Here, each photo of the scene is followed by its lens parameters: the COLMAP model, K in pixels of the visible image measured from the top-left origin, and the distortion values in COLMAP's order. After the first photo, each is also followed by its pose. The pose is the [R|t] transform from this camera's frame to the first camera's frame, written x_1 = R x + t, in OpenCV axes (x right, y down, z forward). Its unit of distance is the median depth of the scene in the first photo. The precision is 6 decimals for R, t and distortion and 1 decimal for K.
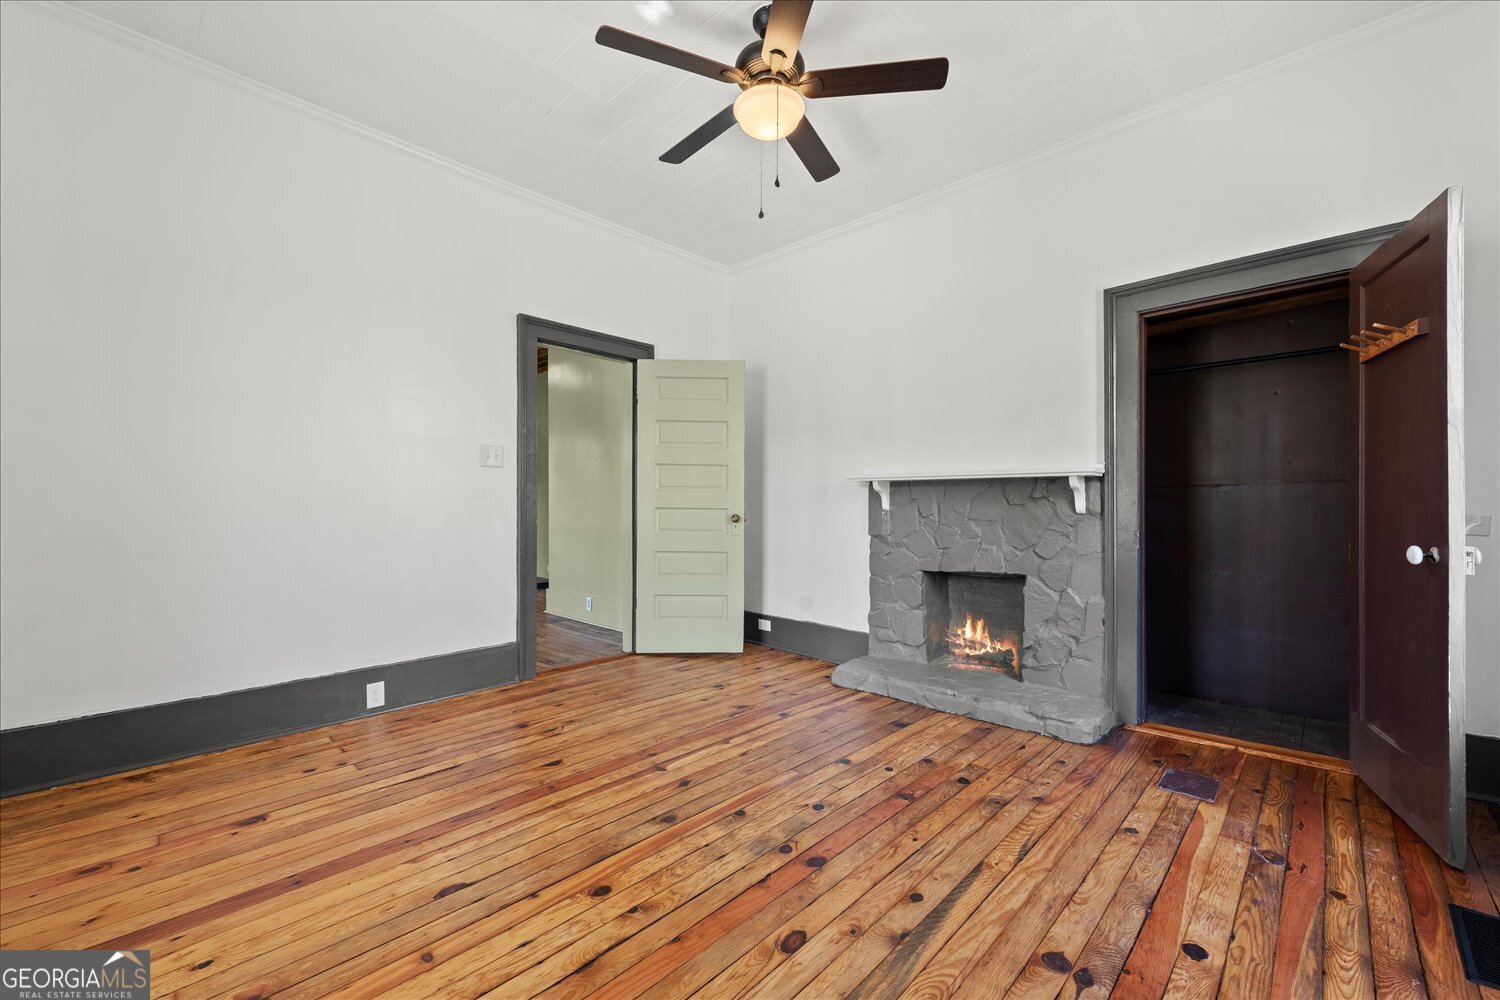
lens RADIAL K [[604.8, 0, 748.1], [0, 604.8, 506.9], [0, 0, 1]] dist [-0.000001, -0.000821]
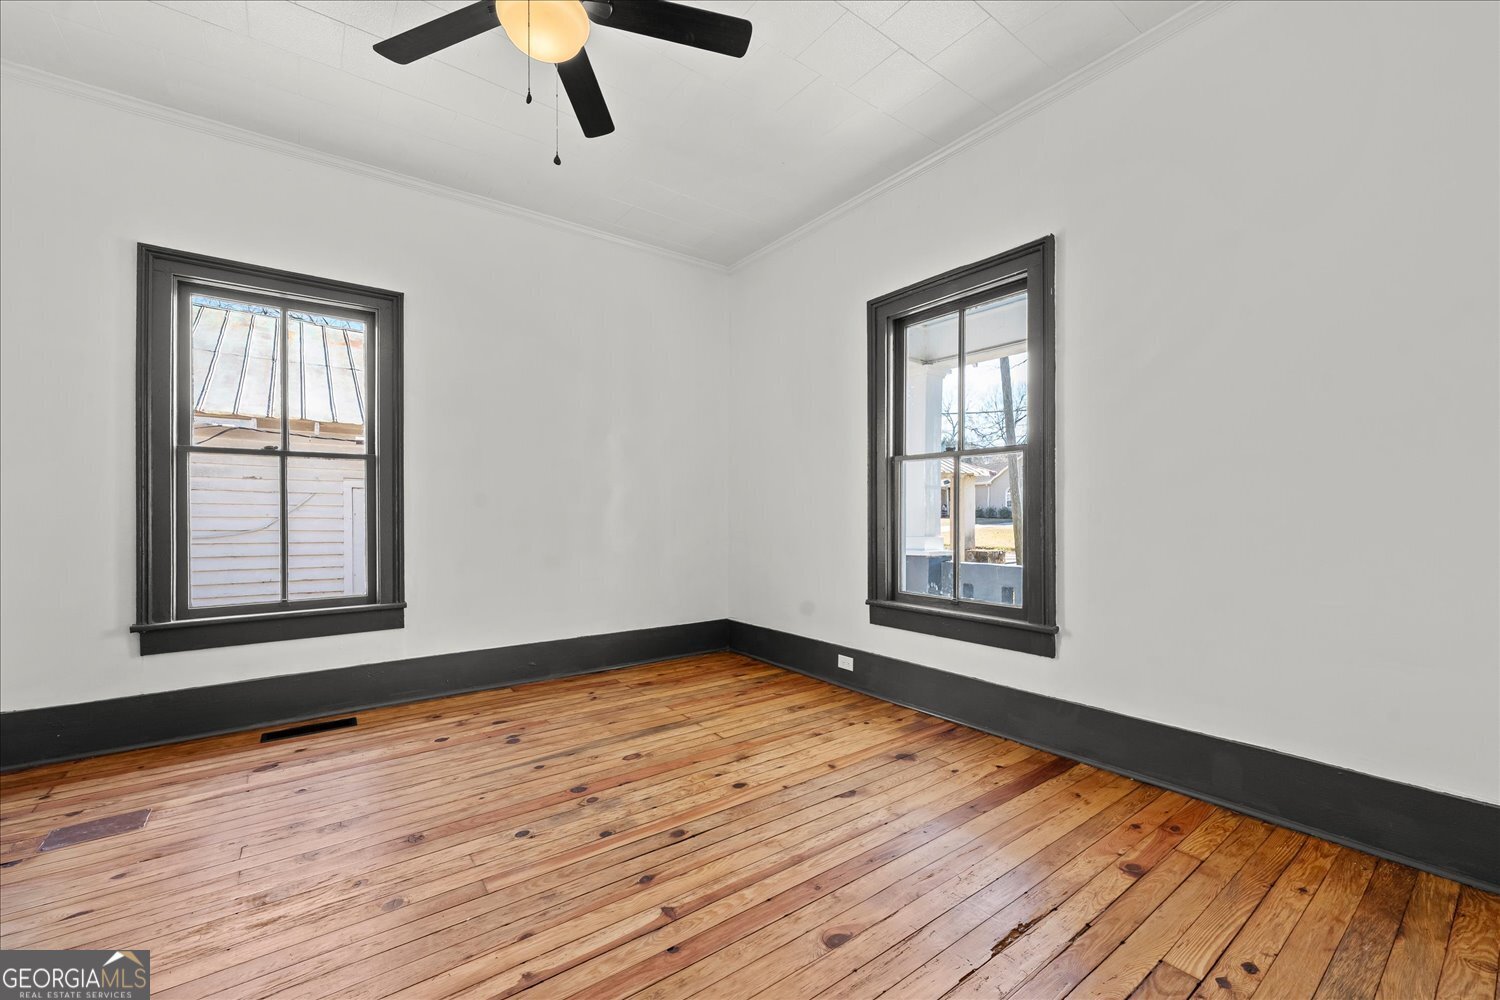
lens RADIAL K [[604.8, 0, 750.2], [0, 604.8, 507.5], [0, 0, 1]] dist [-0.000001, -0.000821]
pose [[-0.986818, 0.000875, 0.161830, -0.435947], [0.000144, 0.999990, -0.004527, -0.010585], [-0.161832, -0.004444, -0.986808, 2.104350]]
